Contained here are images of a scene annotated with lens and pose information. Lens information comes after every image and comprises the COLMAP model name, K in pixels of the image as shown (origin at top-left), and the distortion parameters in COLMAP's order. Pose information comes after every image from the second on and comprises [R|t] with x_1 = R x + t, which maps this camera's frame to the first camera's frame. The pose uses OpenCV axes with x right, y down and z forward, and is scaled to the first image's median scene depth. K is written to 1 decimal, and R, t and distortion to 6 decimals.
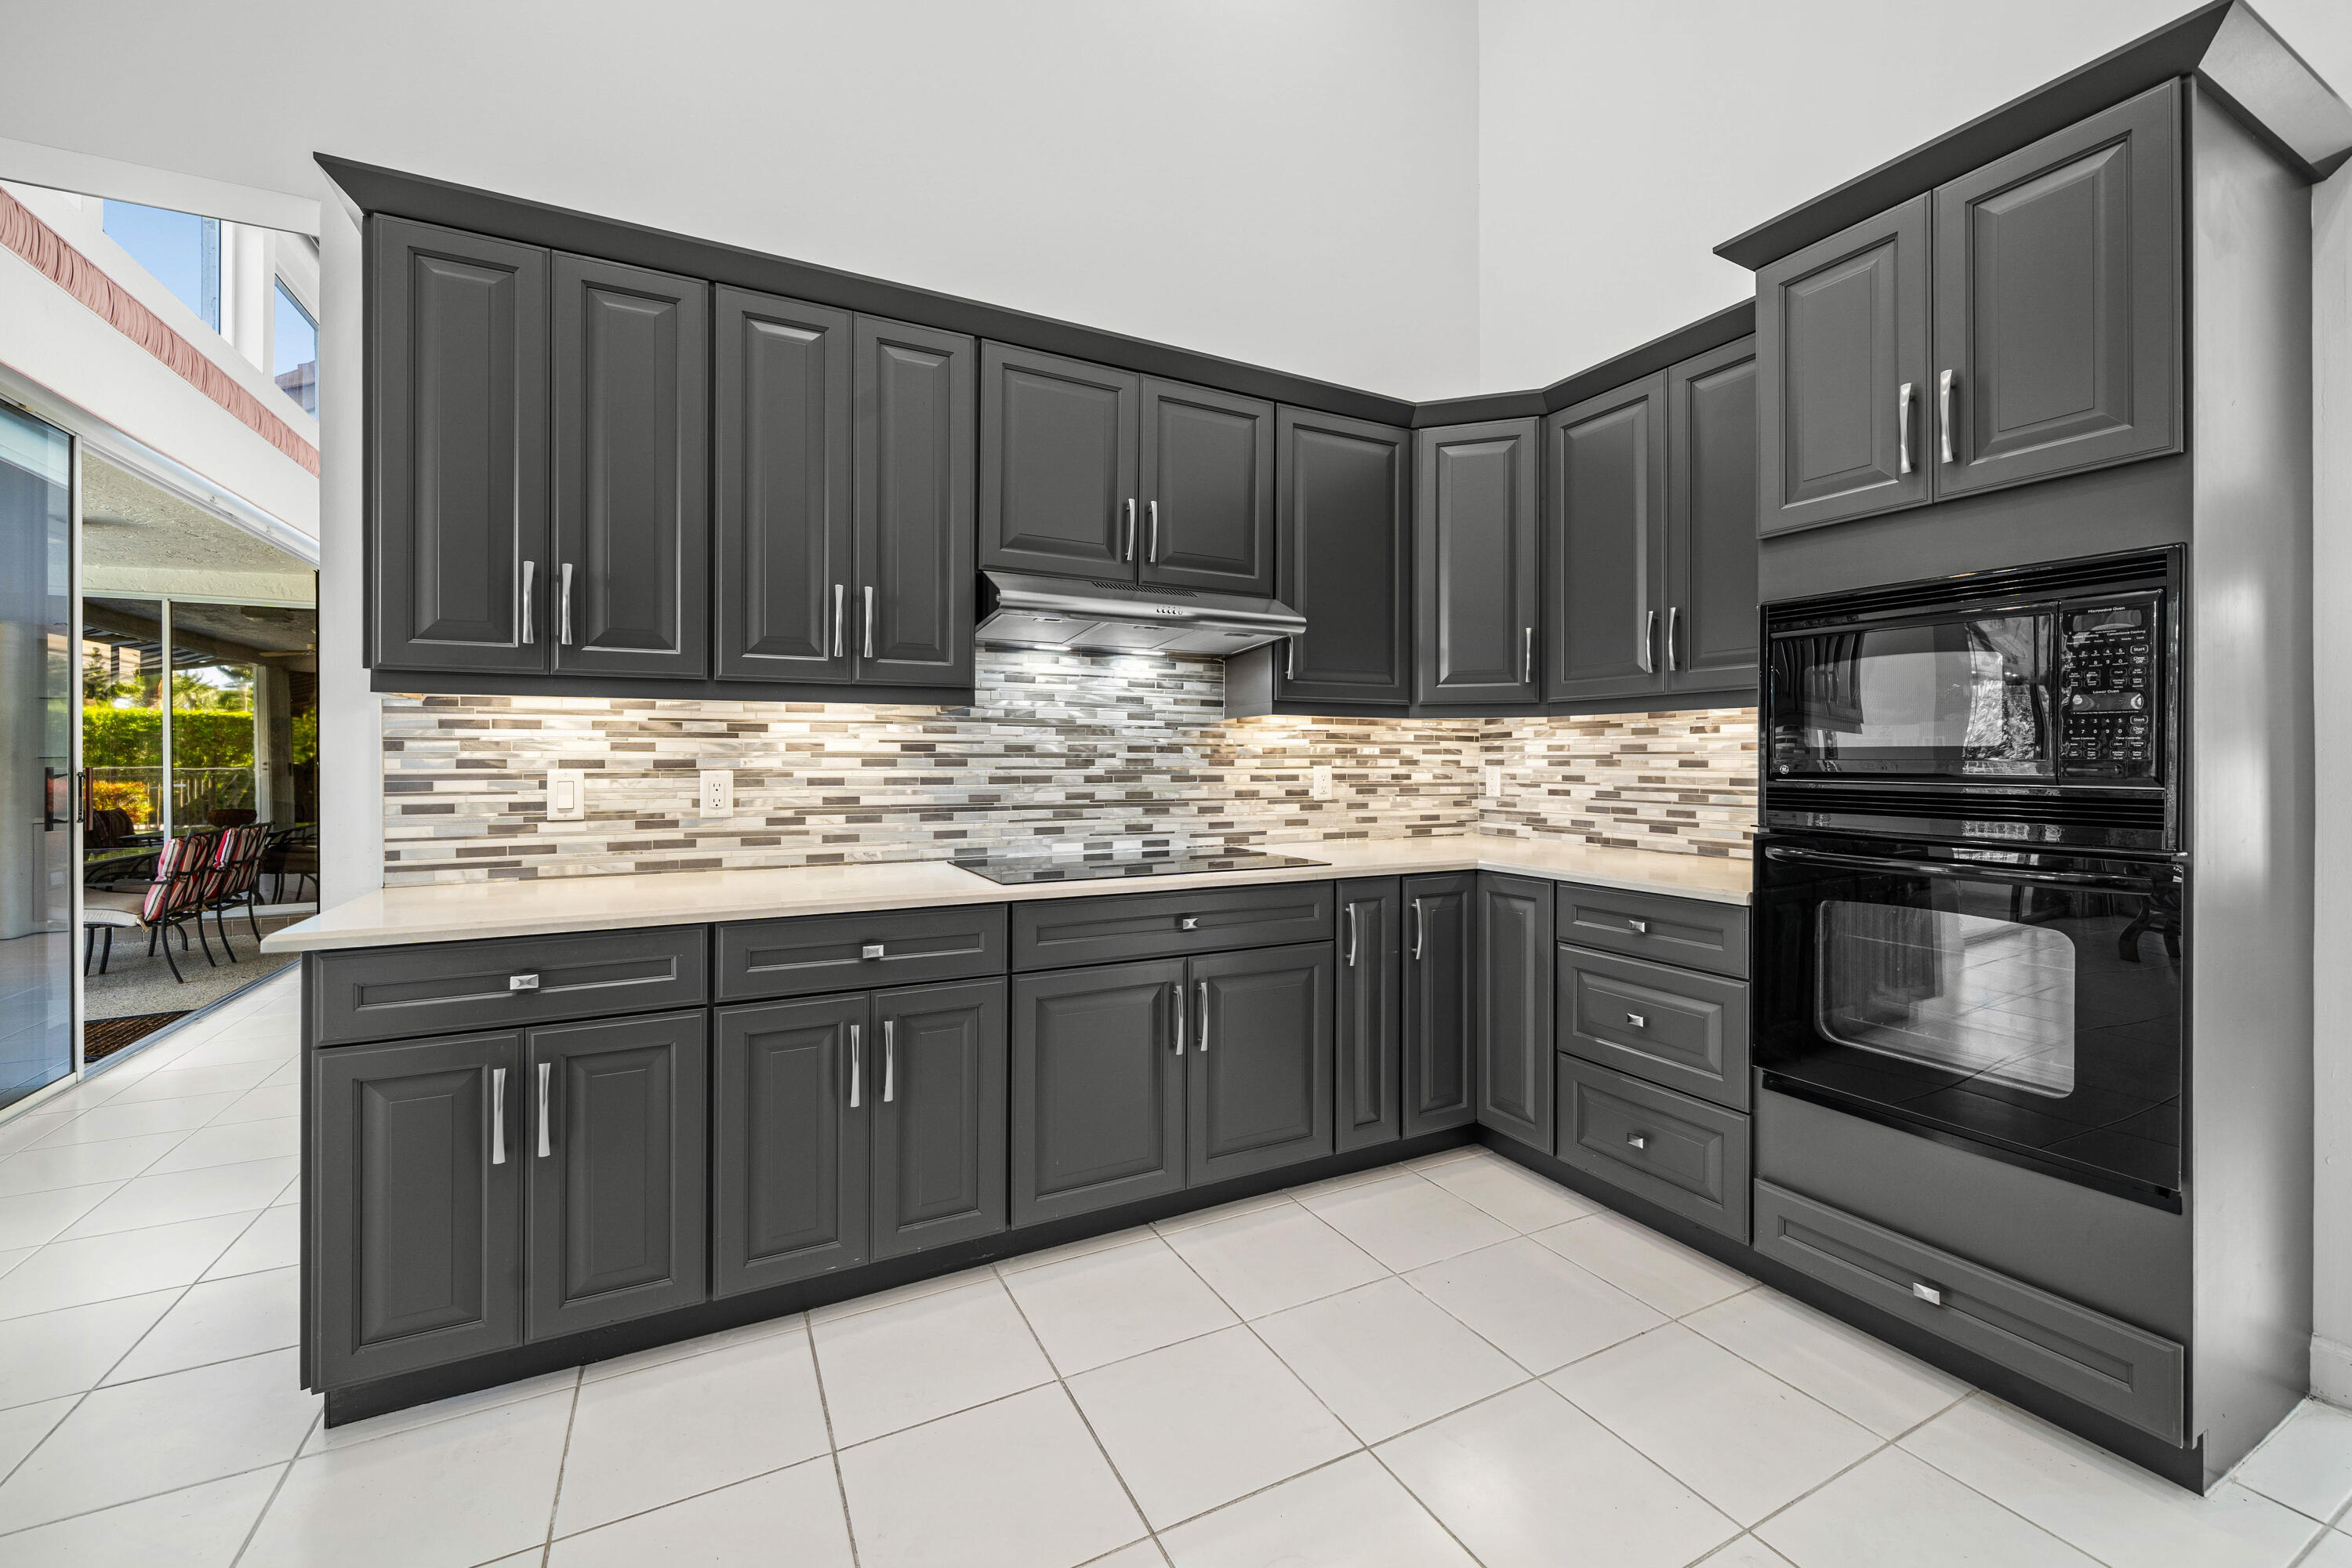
lens RADIAL K [[937.5, 0, 1169.0], [0, 937.5, 750.2], [0, 0, 1]] dist [0.001365, 0.000062]
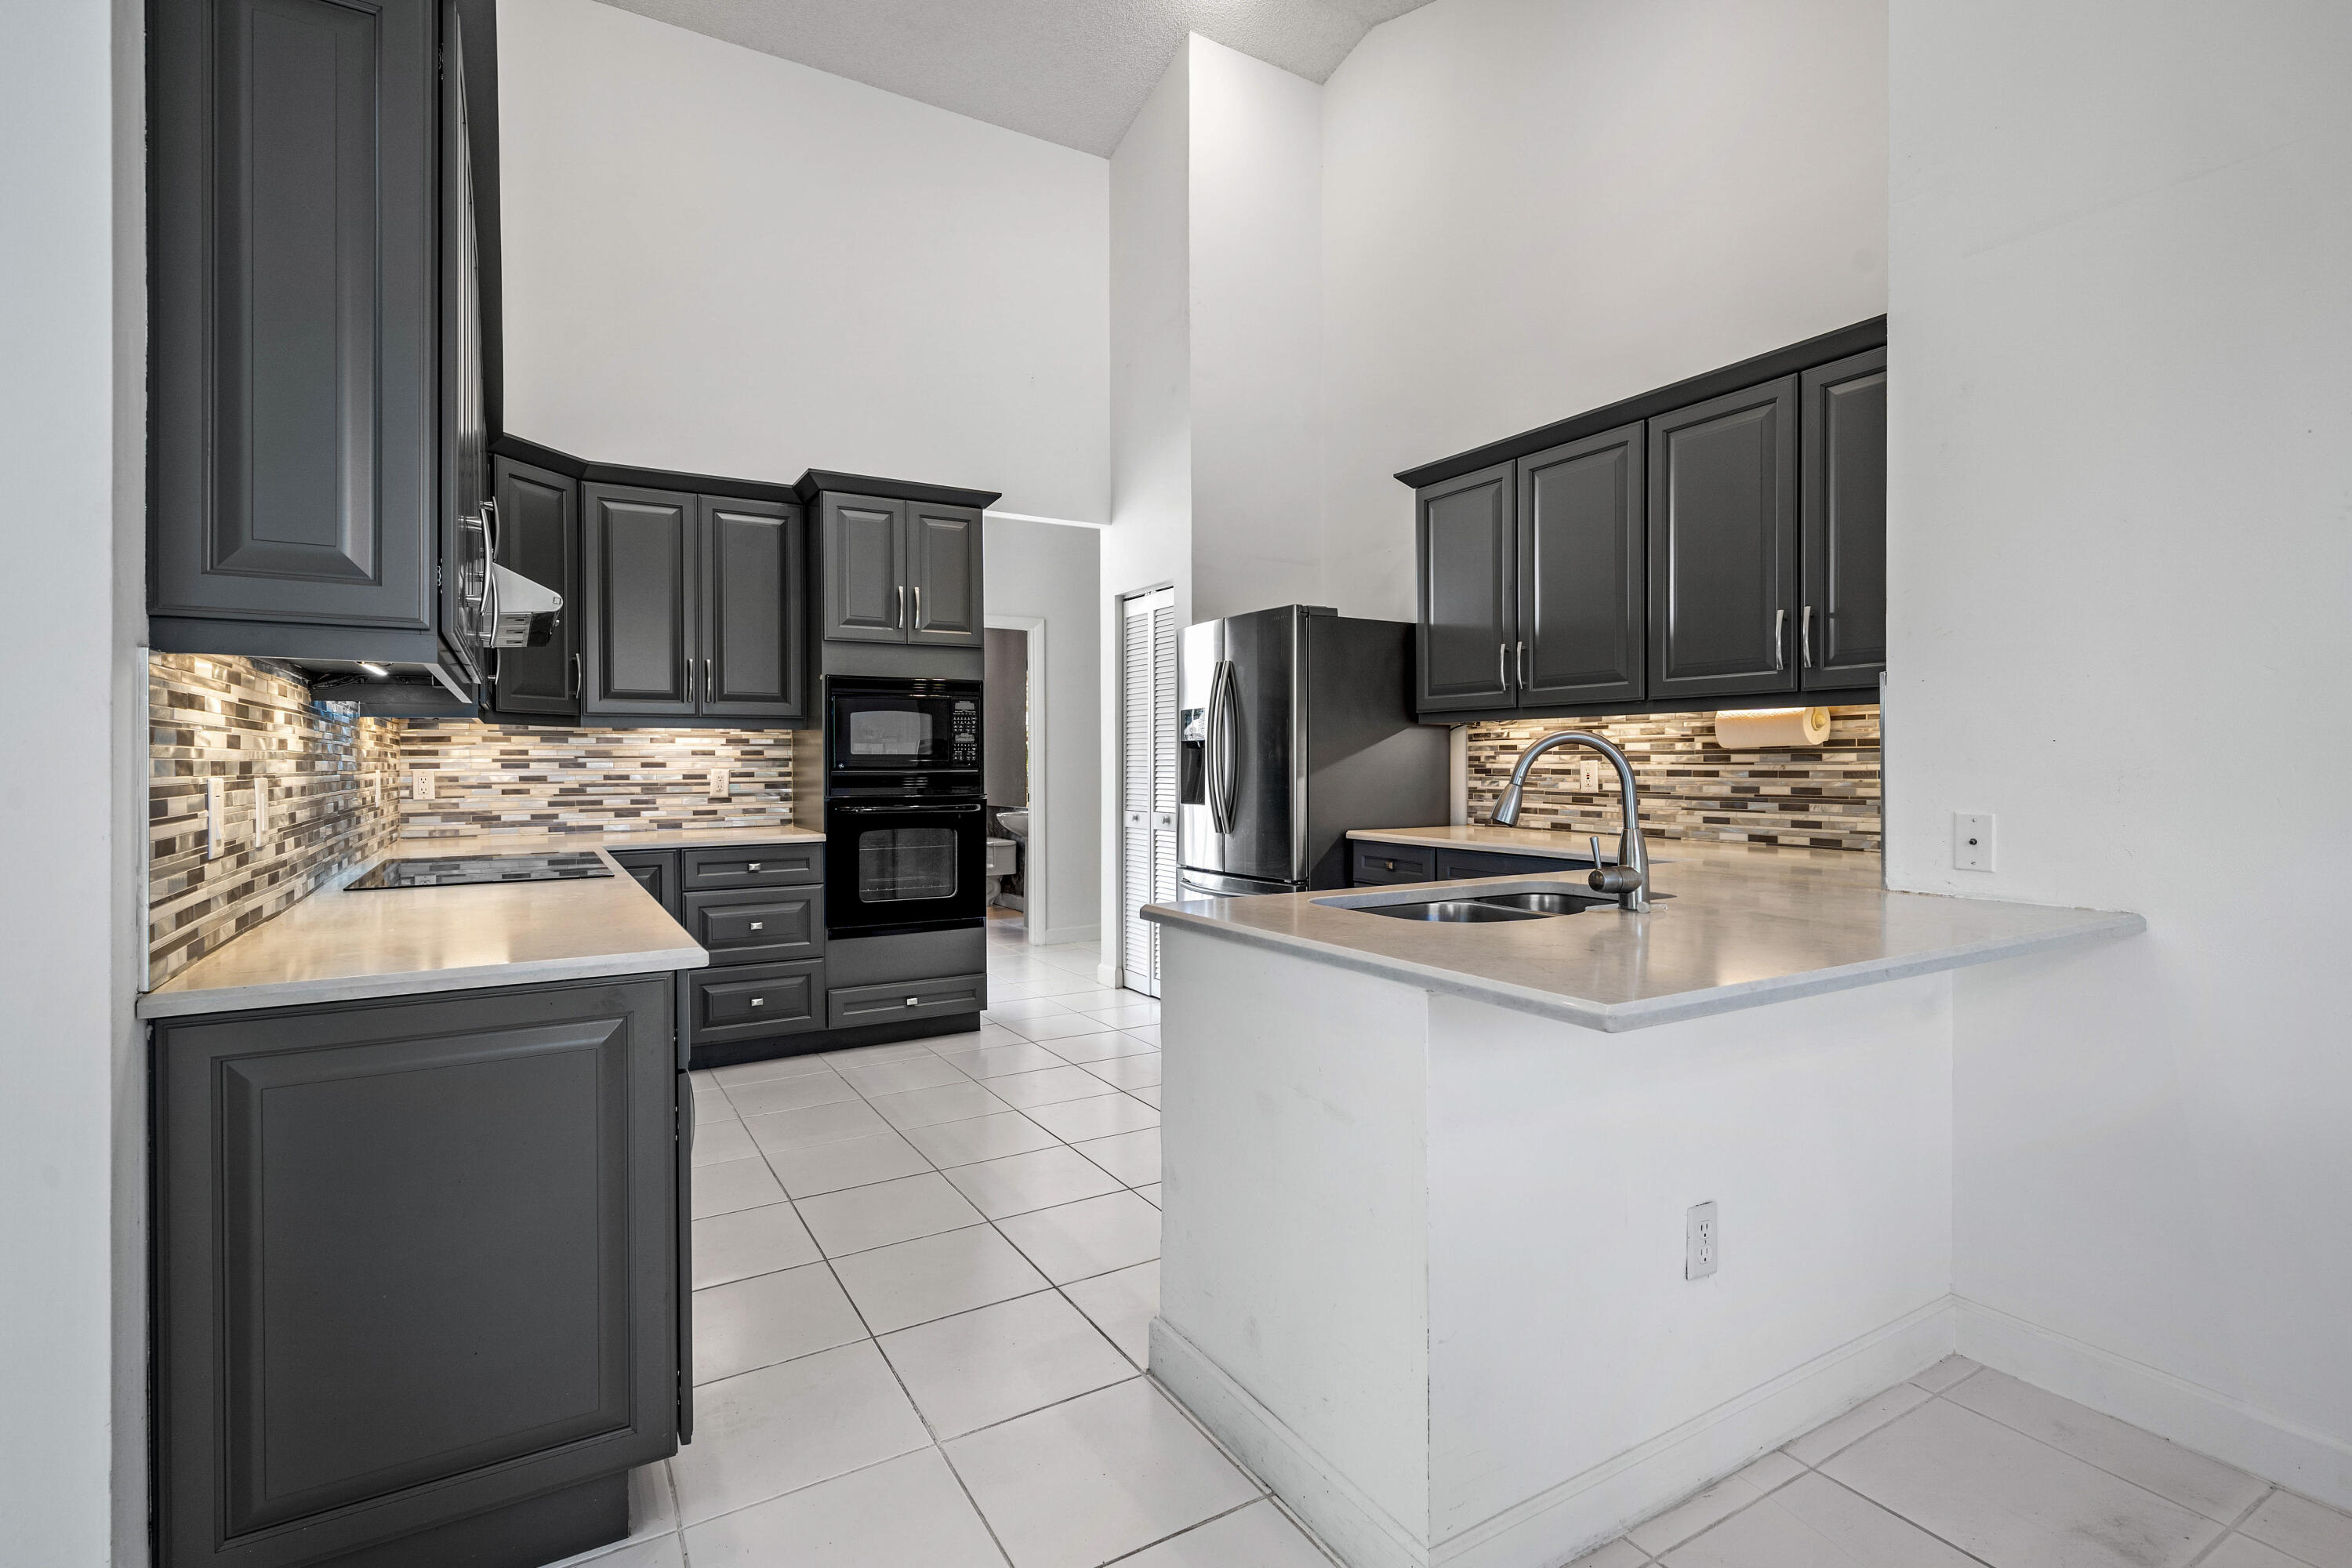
lens RADIAL K [[1093.1, 0, 1172.6], [0, 1093.1, 770.8], [0, 0, 1]] dist [-0.000110, -0.000006]
pose [[-0.066358, -0.013951, 0.997698, -1.022222], [-0.007141, 0.999883, 0.013507, -0.004043], [-0.997770, -0.006228, -0.066450, 0.312675]]
